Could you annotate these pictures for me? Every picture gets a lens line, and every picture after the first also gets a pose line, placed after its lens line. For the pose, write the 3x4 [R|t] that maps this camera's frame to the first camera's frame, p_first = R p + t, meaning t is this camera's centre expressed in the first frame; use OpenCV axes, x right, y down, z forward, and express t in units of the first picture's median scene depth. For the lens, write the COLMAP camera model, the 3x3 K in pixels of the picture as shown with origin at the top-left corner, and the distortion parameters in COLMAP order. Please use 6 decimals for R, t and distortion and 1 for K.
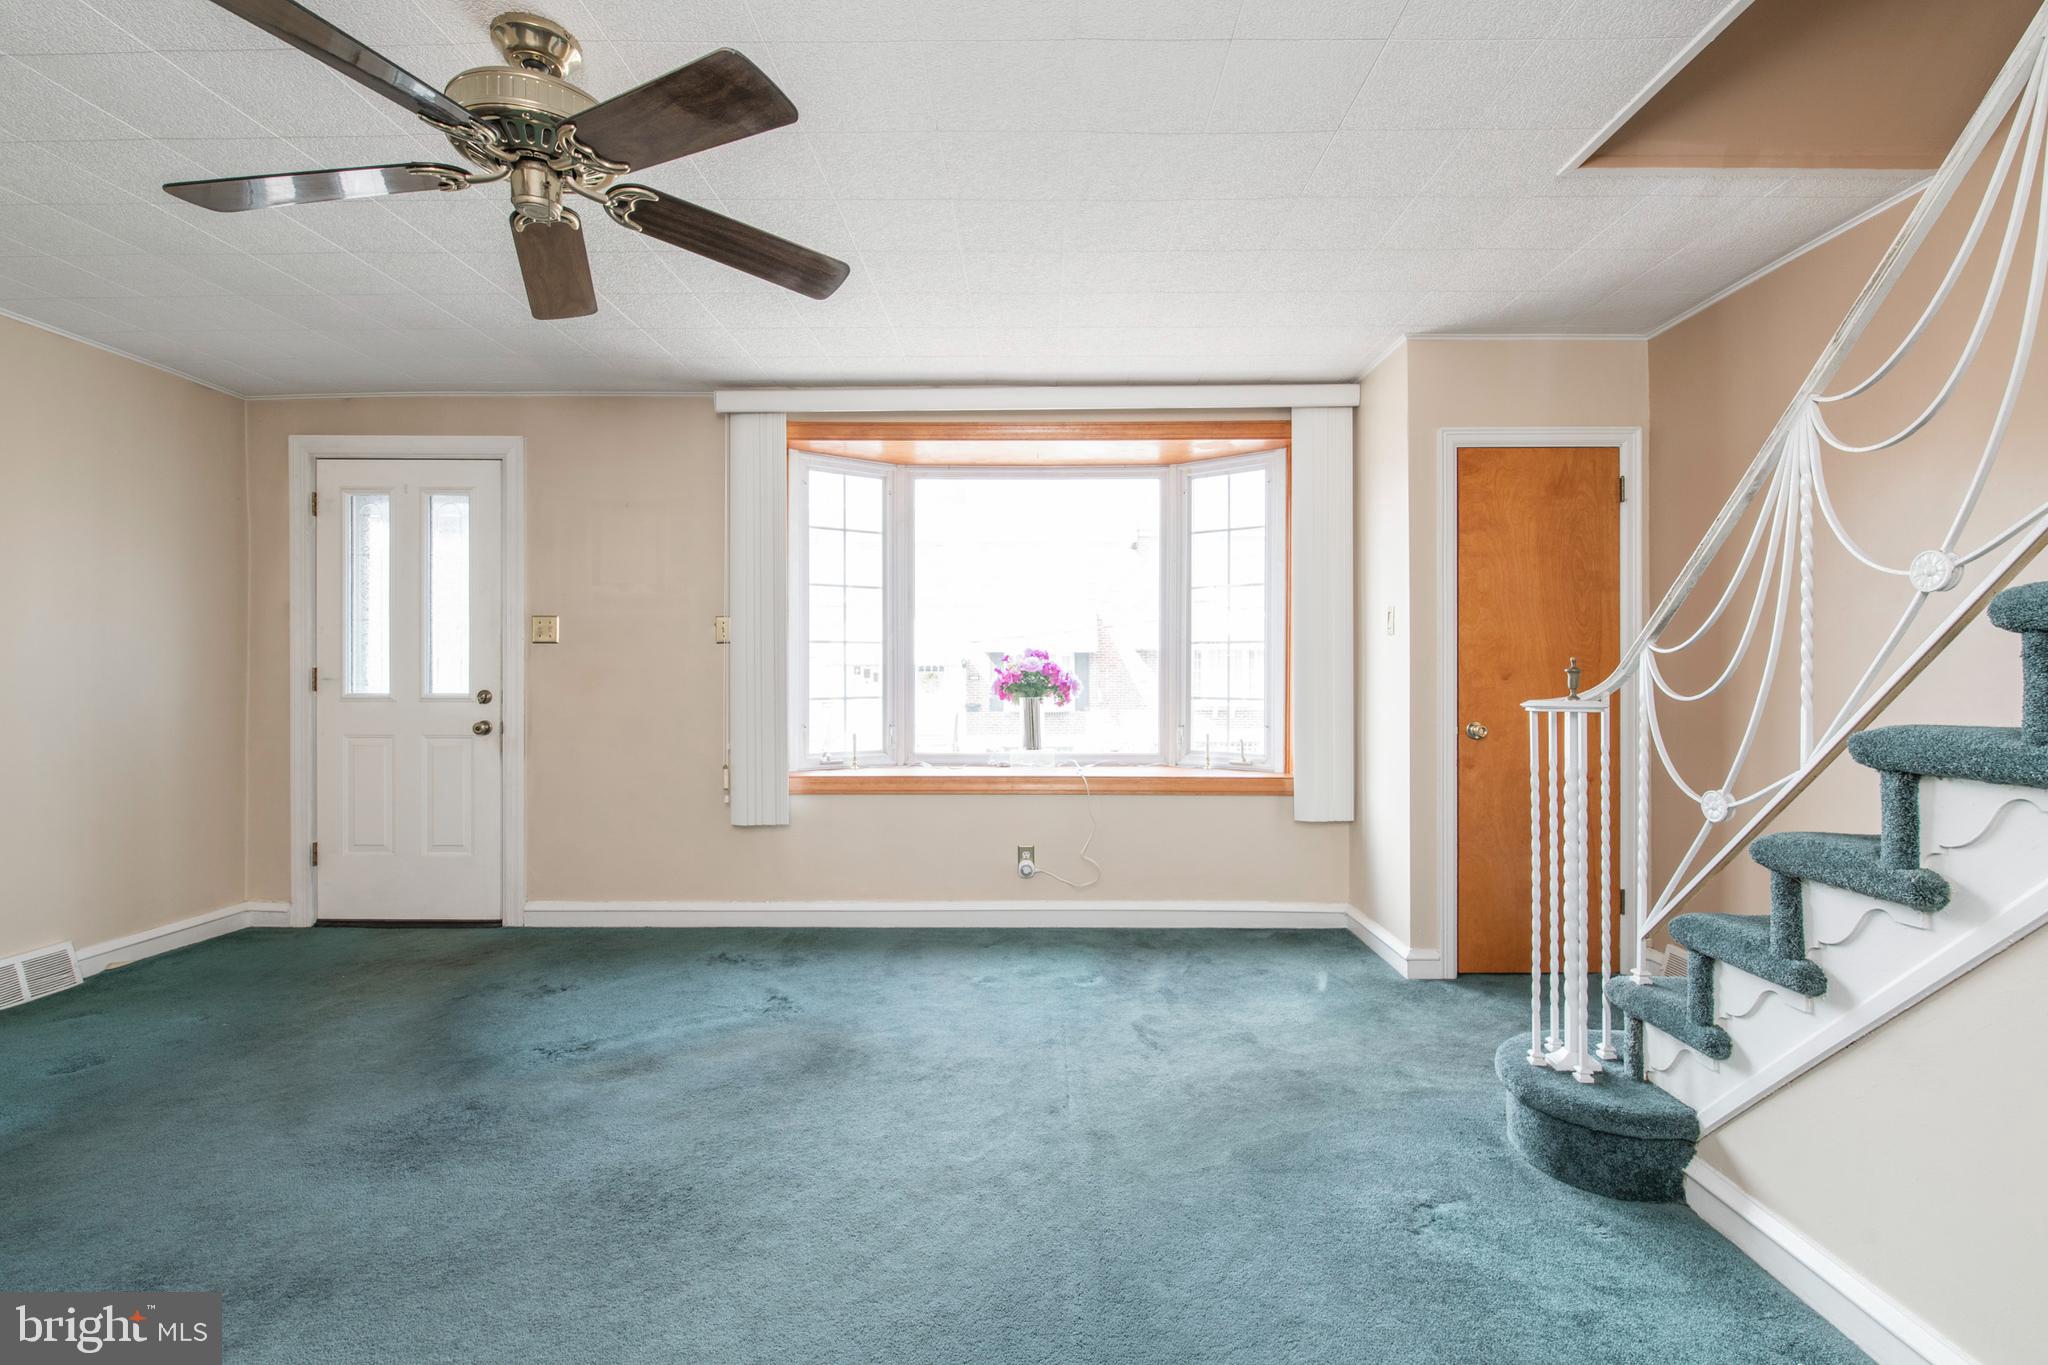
lens RADIAL K [[910.0, 0, 1027.5], [0, 910.0, 669.0], [0, 0, 1]] dist [-0.000178, -0.006439]
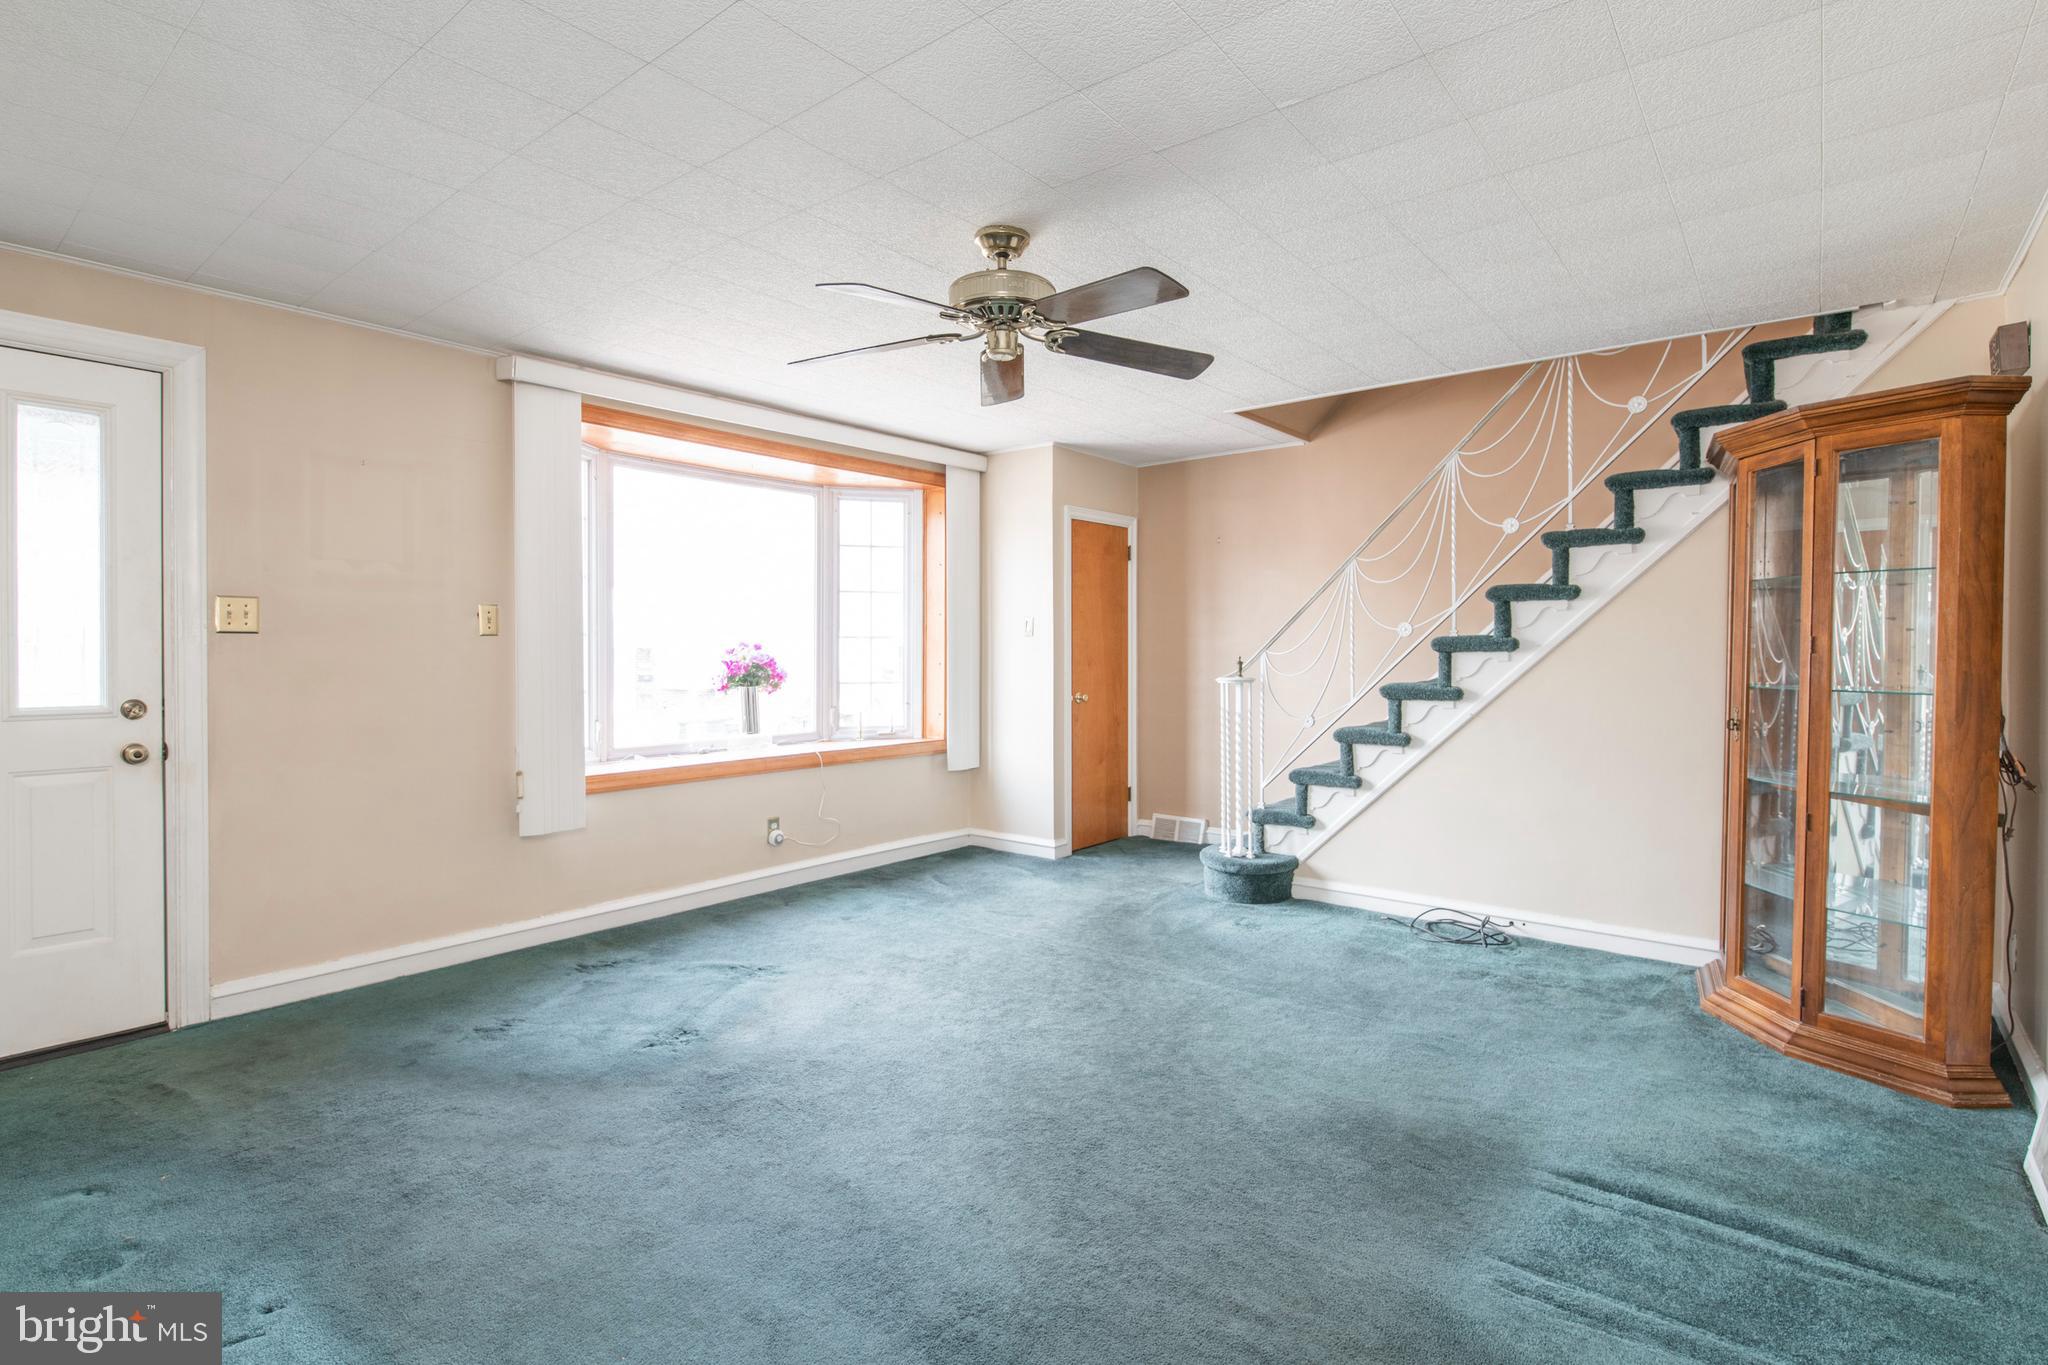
lens RADIAL K [[1001.4, 0, 1026.6], [0, 1001.4, 656.8], [0, 0, 1]] dist [-0.001866, -0.001099]
pose [[0.618740, -0.007929, 0.785556, -0.841712], [-0.001290, 0.999937, 0.011110, -0.020806], [-0.785595, -0.007888, 0.618691, -0.013230]]
